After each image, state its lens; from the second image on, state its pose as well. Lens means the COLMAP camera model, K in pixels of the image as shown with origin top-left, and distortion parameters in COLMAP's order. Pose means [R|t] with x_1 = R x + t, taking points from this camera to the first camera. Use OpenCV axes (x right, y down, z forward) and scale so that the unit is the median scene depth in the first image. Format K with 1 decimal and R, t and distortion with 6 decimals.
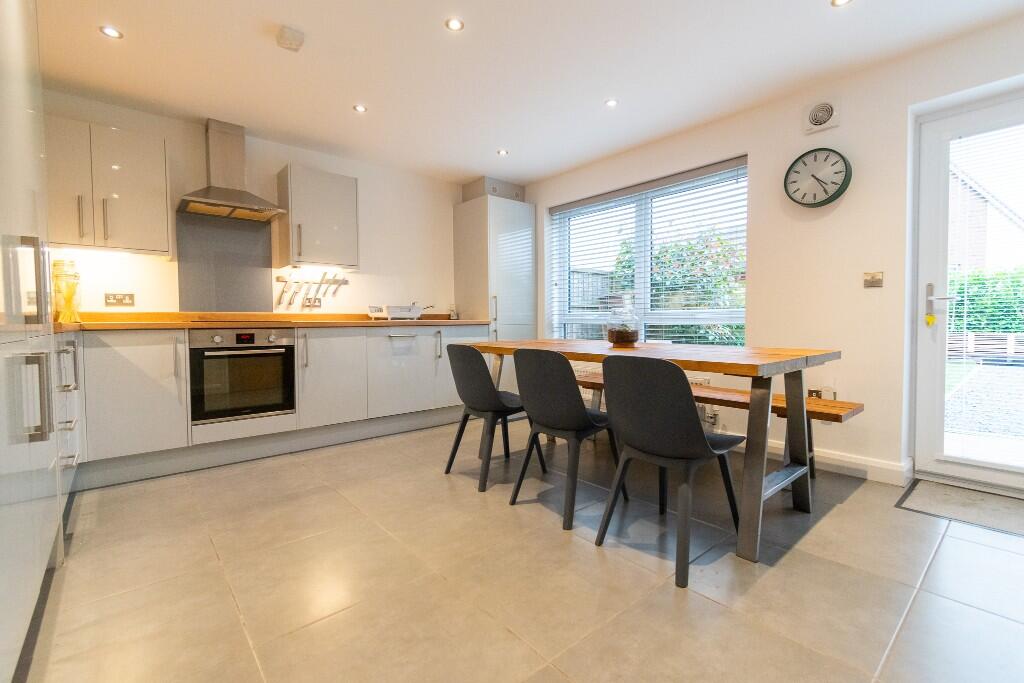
lens RADIAL K [[450.5, 0, 513.9], [0, 450.5, 334.7], [0, 0, 1]] dist [0.001553, -0.000083]
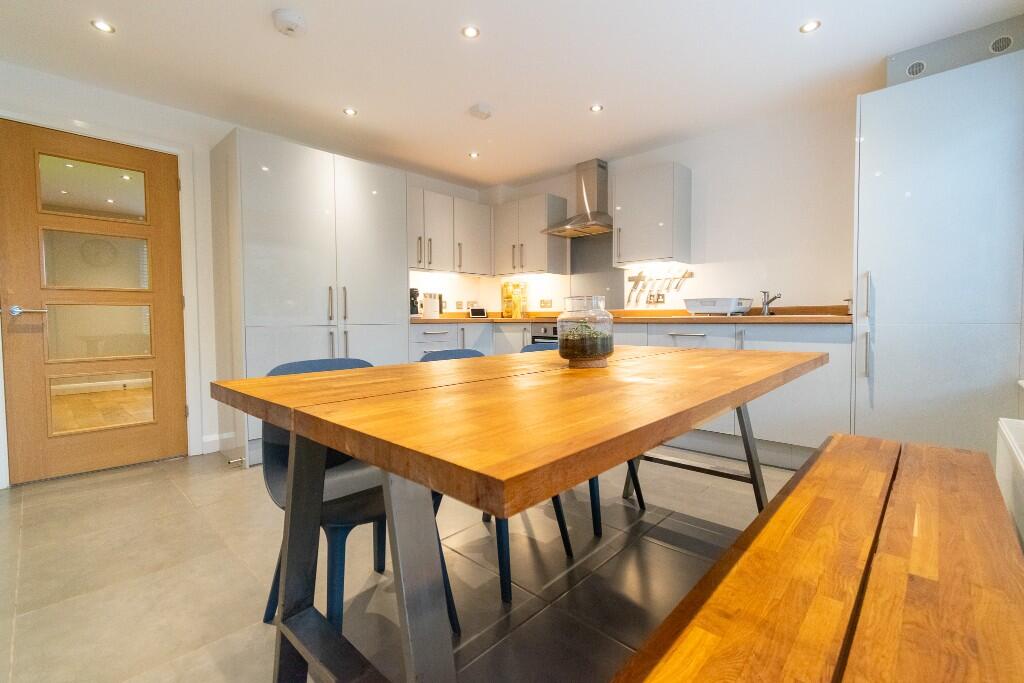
lens RADIAL K [[450.5, 0, 513.9], [0, 450.5, 334.7], [0, 0, 1]] dist [0.001553, -0.000083]
pose [[0.107053, 0.040170, -0.993442, 0.639915], [-0.028043, 0.998908, 0.037369, -0.022954], [0.993858, 0.023859, 0.108062, 0.685125]]
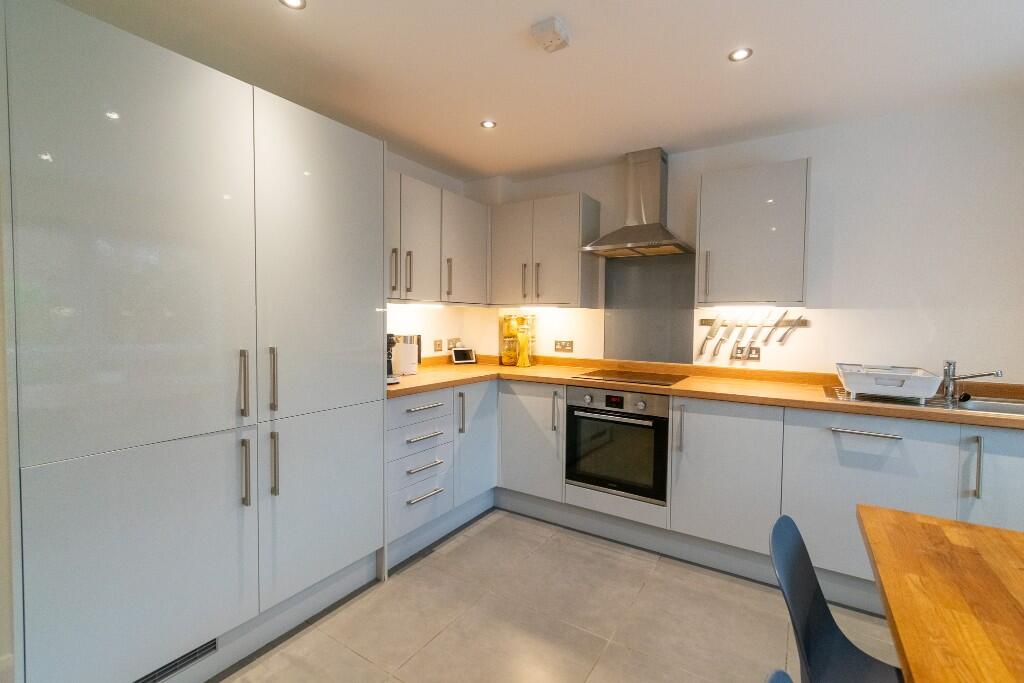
lens RADIAL K [[450.5, 0, 513.9], [0, 450.5, 334.7], [0, 0, 1]] dist [0.001553, -0.000083]
pose [[0.289222, 0.042018, -0.956339, 0.154914], [-0.044452, 0.998548, 0.030429, -0.127533], [0.956229, 0.033710, 0.290670, 0.524649]]
